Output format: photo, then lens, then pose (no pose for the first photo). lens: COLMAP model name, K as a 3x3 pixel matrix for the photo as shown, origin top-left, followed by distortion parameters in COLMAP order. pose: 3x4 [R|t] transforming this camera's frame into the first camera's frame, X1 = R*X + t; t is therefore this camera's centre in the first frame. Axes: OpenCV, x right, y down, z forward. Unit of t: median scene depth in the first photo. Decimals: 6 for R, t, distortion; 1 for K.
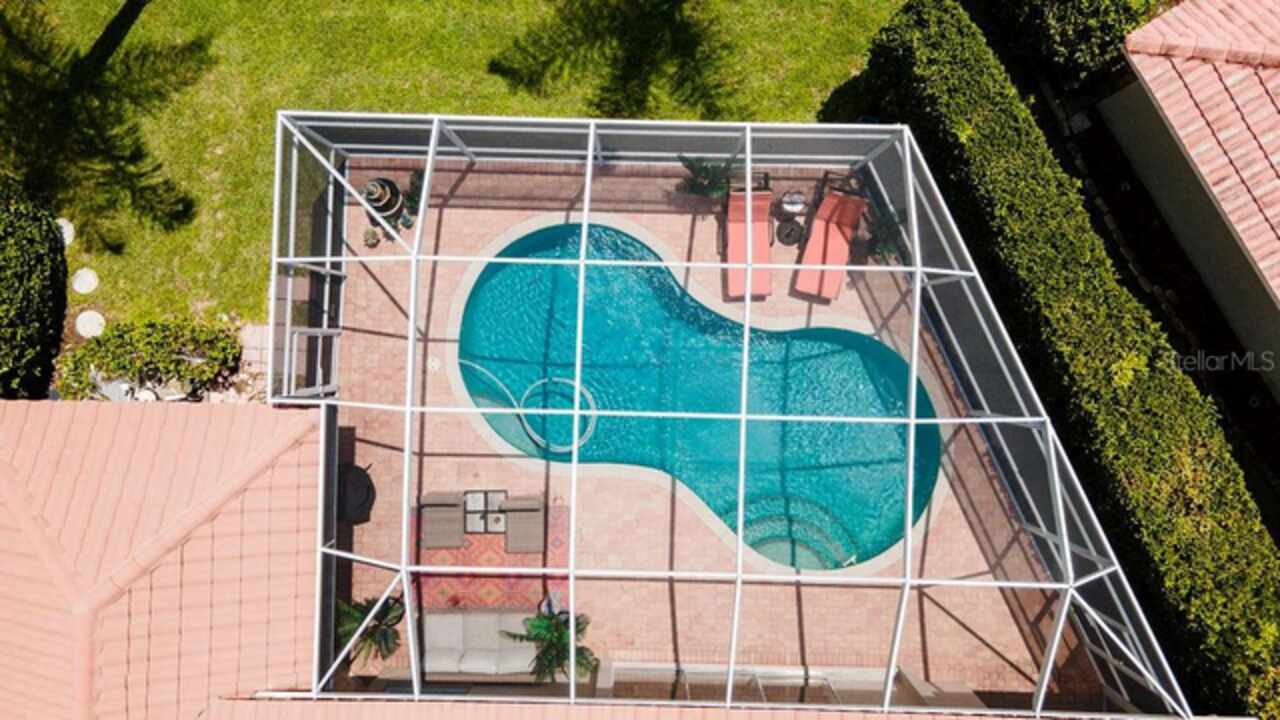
lens RADIAL K [[942.4, 0, 645.9], [0, 942.4, 347.2], [0, 0, 1]] dist [0.031895, 0.029183]
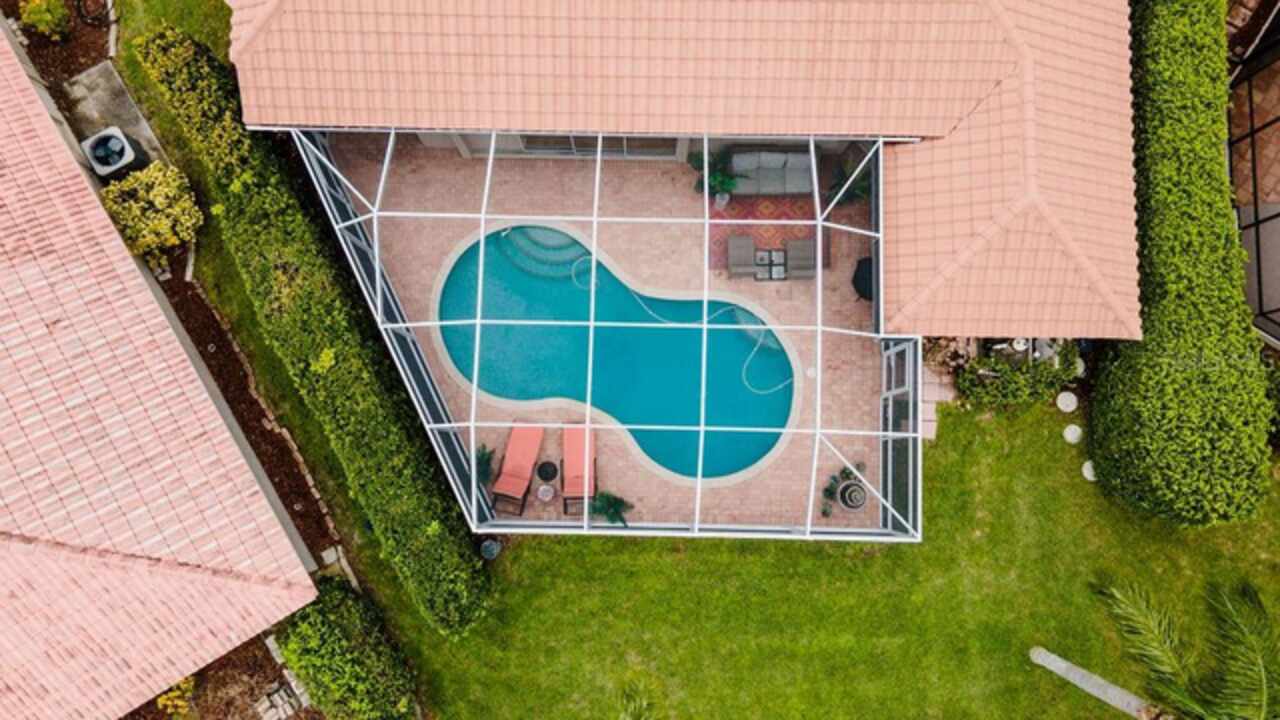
lens RADIAL K [[942.4, 0, 639.4], [0, 942.4, 351.3], [0, 0, 1]] dist [0.031895, 0.029183]
pose [[-0.999987, 0.005071, -0.000651, 0.027673], [-0.005112, -0.993865, 0.110485, -0.121095], [-0.000087, 0.110487, 0.993878, -0.421480]]
